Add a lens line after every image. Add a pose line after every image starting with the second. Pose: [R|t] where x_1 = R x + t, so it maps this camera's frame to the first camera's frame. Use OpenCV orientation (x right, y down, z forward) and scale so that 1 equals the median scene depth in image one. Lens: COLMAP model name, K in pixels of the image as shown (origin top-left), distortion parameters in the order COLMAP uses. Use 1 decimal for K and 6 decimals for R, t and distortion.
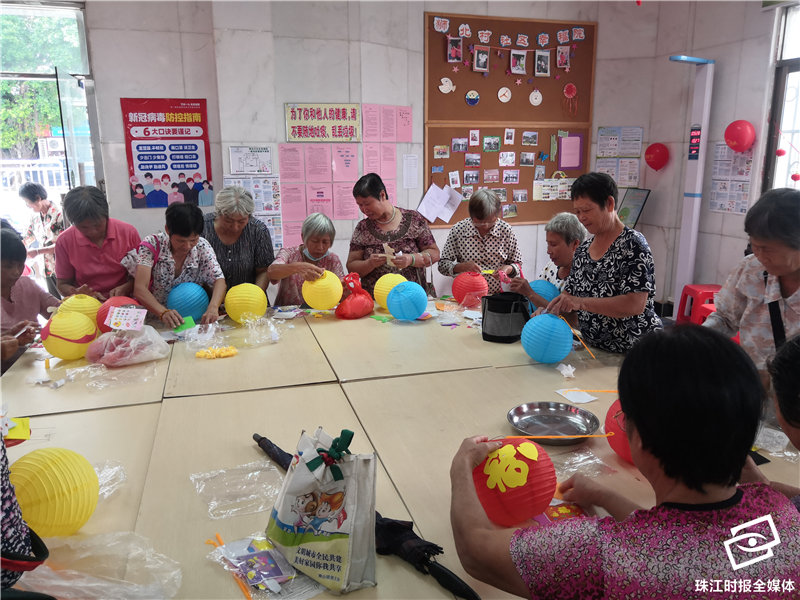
lens RADIAL K [[624.8, 0, 400.0], [0, 624.8, 300.0], [0, 0, 1]] dist [-0.009713, 0.001187]
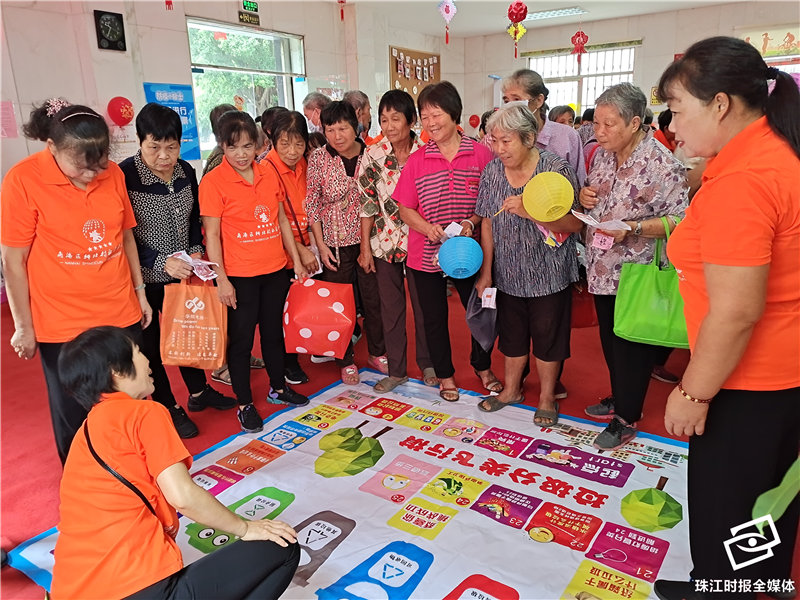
lens RADIAL K [[613.2, 0, 400.0], [0, 613.2, 300.0], [0, 0, 1]] dist [0.067065, -0.054459]
pose [[0.762600, -0.185857, 0.619595, -1.241227], [0.175900, 0.981324, 0.077865, 0.166010], [-0.622495, 0.049606, 0.781050, -0.472437]]
